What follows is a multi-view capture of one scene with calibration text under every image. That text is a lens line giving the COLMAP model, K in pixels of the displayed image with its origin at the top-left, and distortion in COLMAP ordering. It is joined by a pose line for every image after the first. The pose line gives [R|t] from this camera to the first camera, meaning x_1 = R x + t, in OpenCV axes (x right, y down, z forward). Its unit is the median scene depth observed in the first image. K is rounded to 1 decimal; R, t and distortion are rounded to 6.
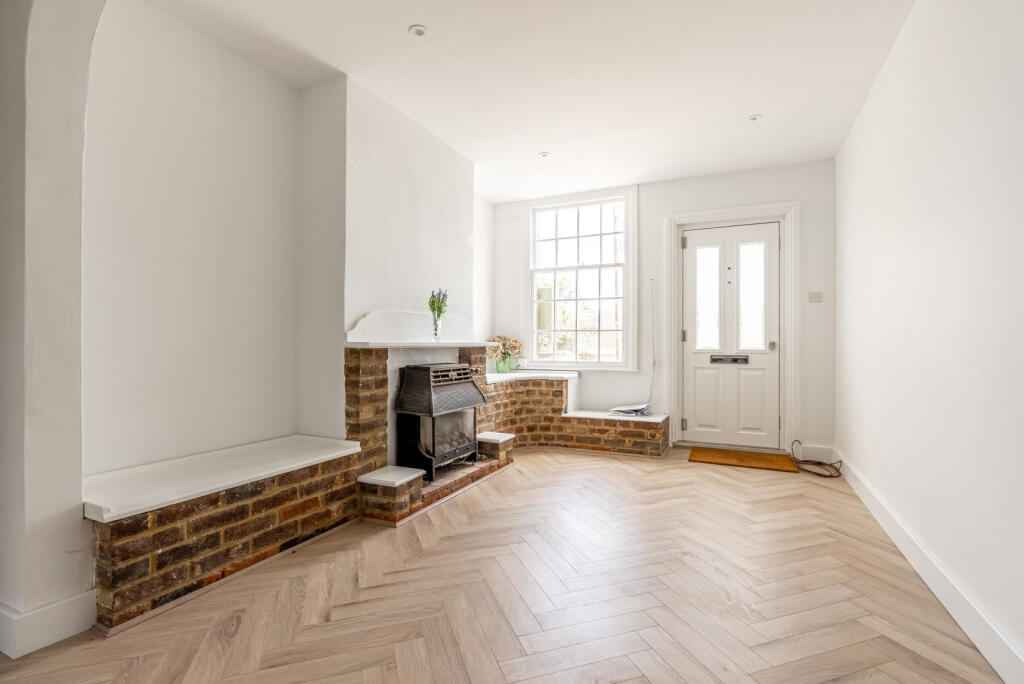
lens RADIAL K [[487.6, 0, 512.0], [0, 487.6, 342.0], [0, 0, 1]] dist [-0.002056, 0.000244]
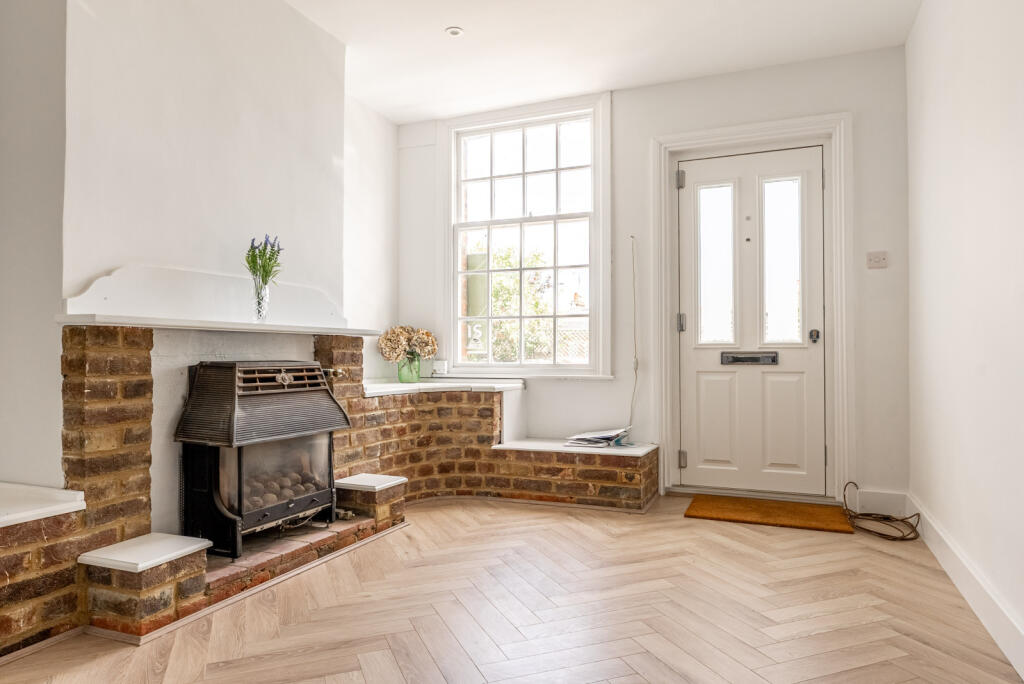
lens RADIAL K [[668.7, 0, 512.0], [0, 668.7, 342.0], [0, 0, 1]] dist [0.004545, 0.002047]
pose [[0.999067, -0.002068, 0.043148, 0.110483], [0.002799, 0.999853, -0.016901, 0.034070], [-0.043107, 0.017006, 0.998926, 0.149032]]
